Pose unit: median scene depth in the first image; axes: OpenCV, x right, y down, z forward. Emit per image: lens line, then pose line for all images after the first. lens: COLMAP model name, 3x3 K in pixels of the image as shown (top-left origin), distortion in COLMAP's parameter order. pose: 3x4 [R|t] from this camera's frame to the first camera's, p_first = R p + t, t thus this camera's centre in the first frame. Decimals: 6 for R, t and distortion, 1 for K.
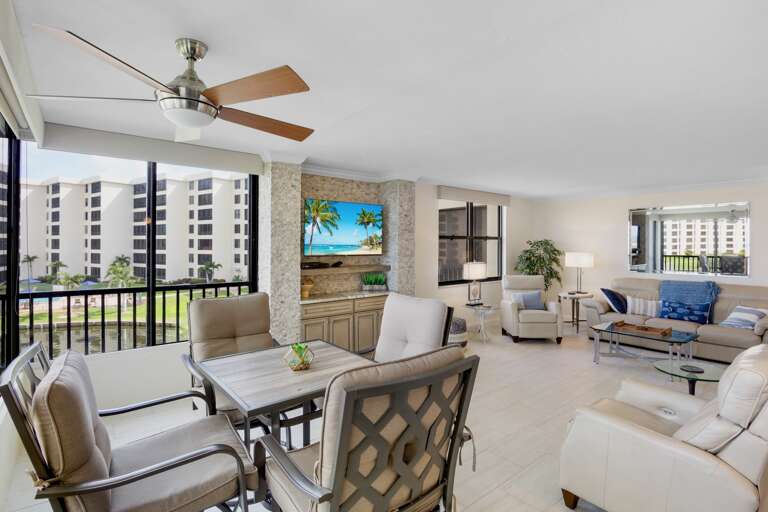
lens RADIAL K [[385.1, 0, 380.5], [0, 385.1, 261.3], [0, 0, 1]] dist [-0.000055, 0.000578]
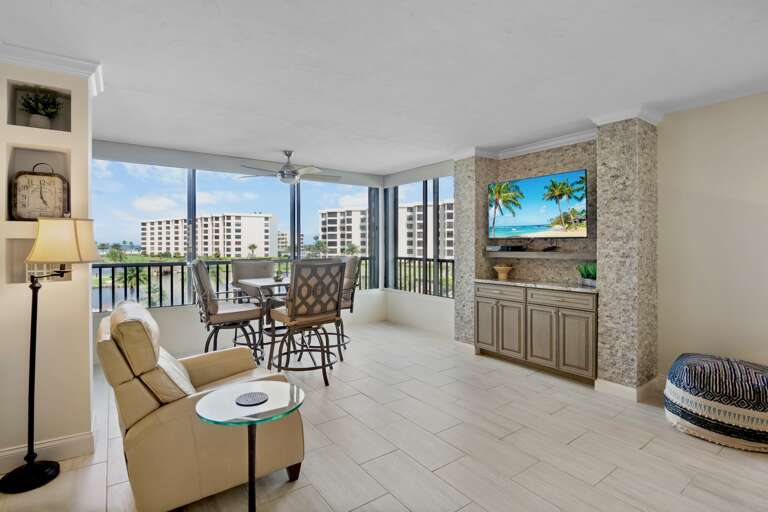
lens RADIAL K [[385.1, 0, 394.7], [0, 385.1, 244.2], [0, 0, 1]] dist [-0.000055, 0.000578]
pose [[-0.033984, -0.004900, -0.999410, 0.815242], [-0.039123, 0.999228, -0.003568, 0.016300], [0.998656, 0.038978, -0.034150, 0.735948]]
